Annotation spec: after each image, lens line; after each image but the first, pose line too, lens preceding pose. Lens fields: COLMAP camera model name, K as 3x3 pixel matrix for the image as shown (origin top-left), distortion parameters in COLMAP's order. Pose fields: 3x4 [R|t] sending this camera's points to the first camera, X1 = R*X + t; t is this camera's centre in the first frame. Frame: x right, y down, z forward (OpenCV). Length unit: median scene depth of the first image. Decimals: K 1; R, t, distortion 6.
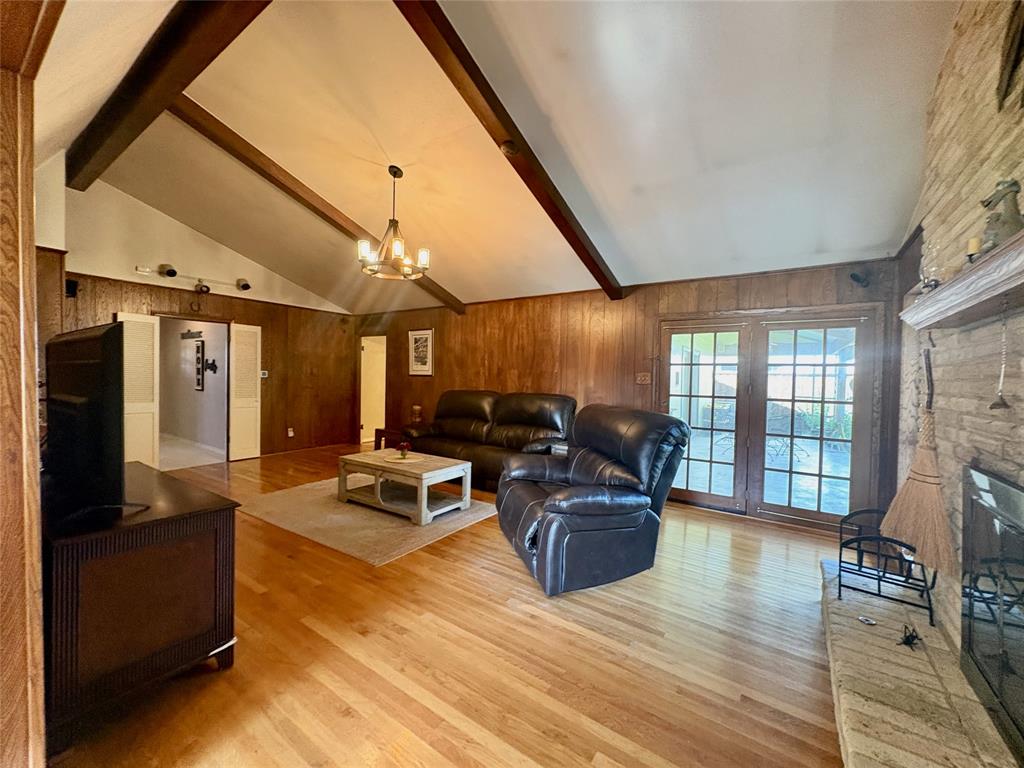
lens RADIAL K [[411.5, 0, 510.5], [0, 411.5, 383.9], [0, 0, 1]] dist [-0.000731, -0.000163]
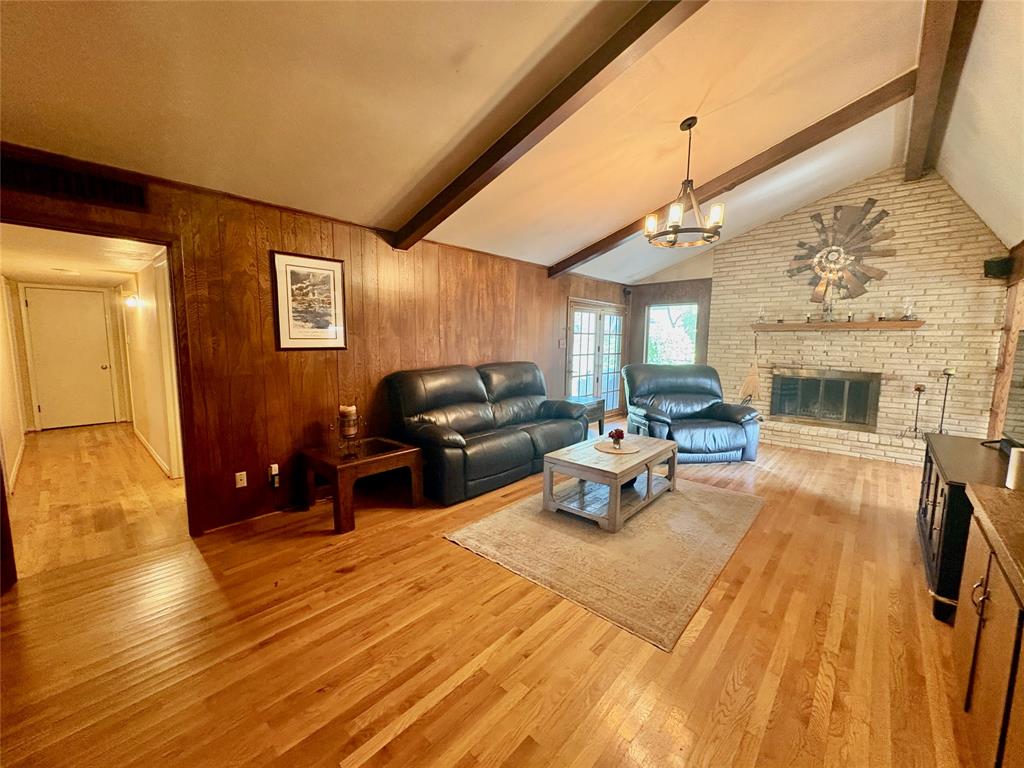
lens RADIAL K [[411.5, 0, 510.3], [0, 411.5, 384.6], [0, 0, 1]] dist [-0.000731, -0.000163]
pose [[0.129366, -0.128463, 0.983240, -0.822175], [0.015977, 0.991714, 0.127468, -0.044375], [-0.991468, -0.000780, 0.130347, 0.814392]]
